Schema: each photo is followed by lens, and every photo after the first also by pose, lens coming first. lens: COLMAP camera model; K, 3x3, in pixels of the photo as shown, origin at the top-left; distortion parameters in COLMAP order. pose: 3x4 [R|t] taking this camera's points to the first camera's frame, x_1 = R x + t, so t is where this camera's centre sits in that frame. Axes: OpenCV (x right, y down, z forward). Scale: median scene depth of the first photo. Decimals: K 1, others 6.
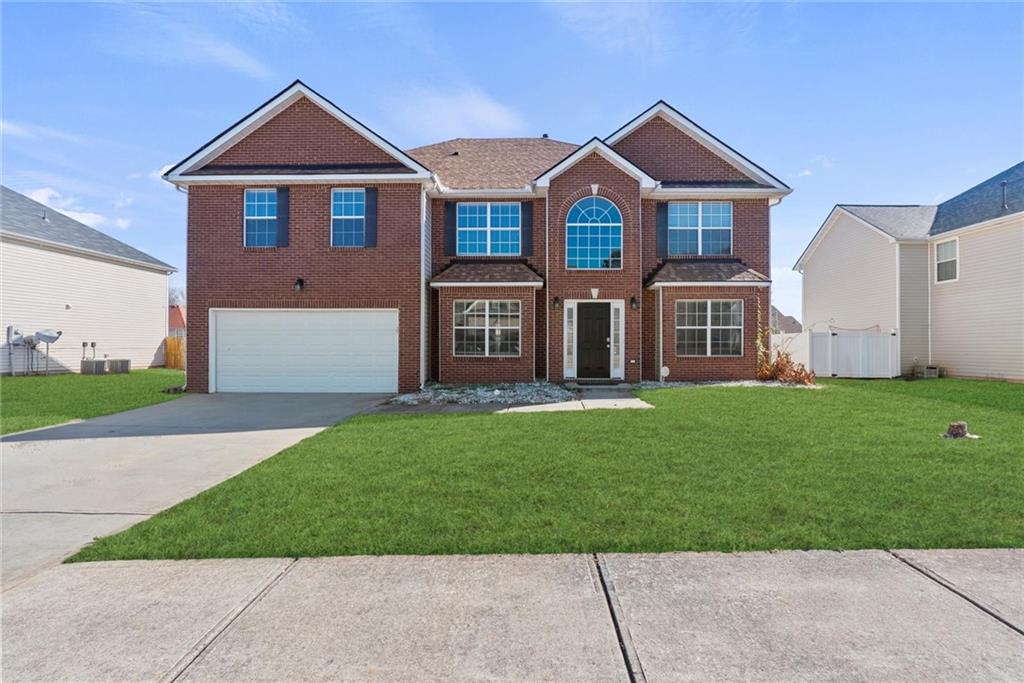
lens RADIAL K [[458.3, 0, 514.1], [0, 458.3, 340.5], [0, 0, 1]] dist [-0.001658, 0.000487]
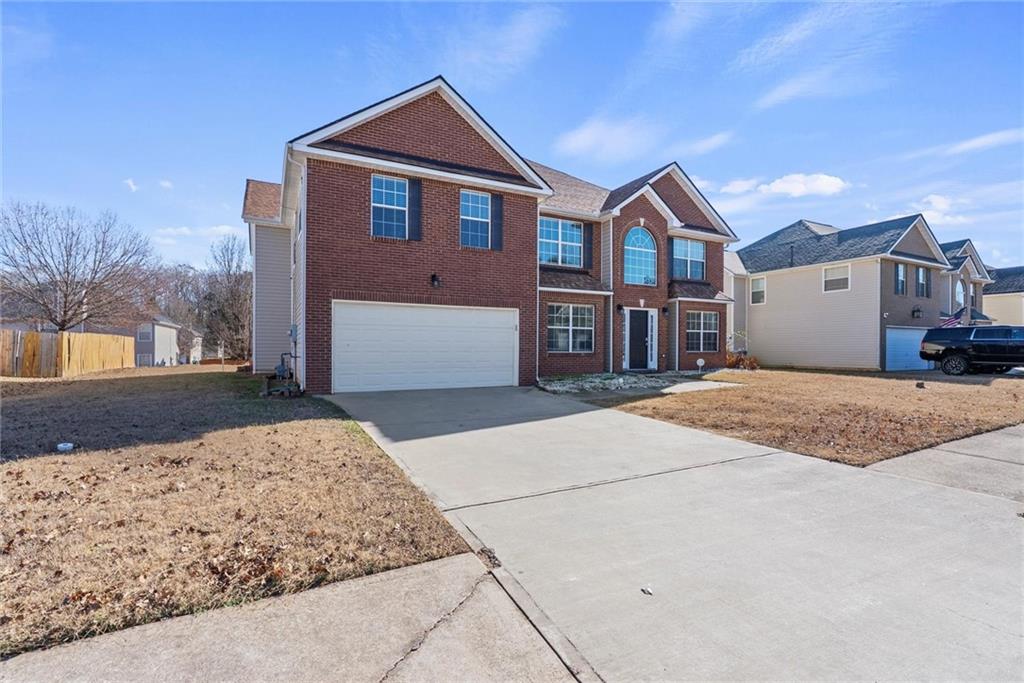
lens RADIAL K [[458.3, 0, 510.2], [0, 458.3, 343.1], [0, 0, 1]] dist [-0.001658, 0.000487]
pose [[0.880951, 0.006224, 0.473166, -0.754223], [-0.008713, 0.999957, 0.003068, 0.008592], [-0.473127, -0.006825, 0.880968, 0.041939]]
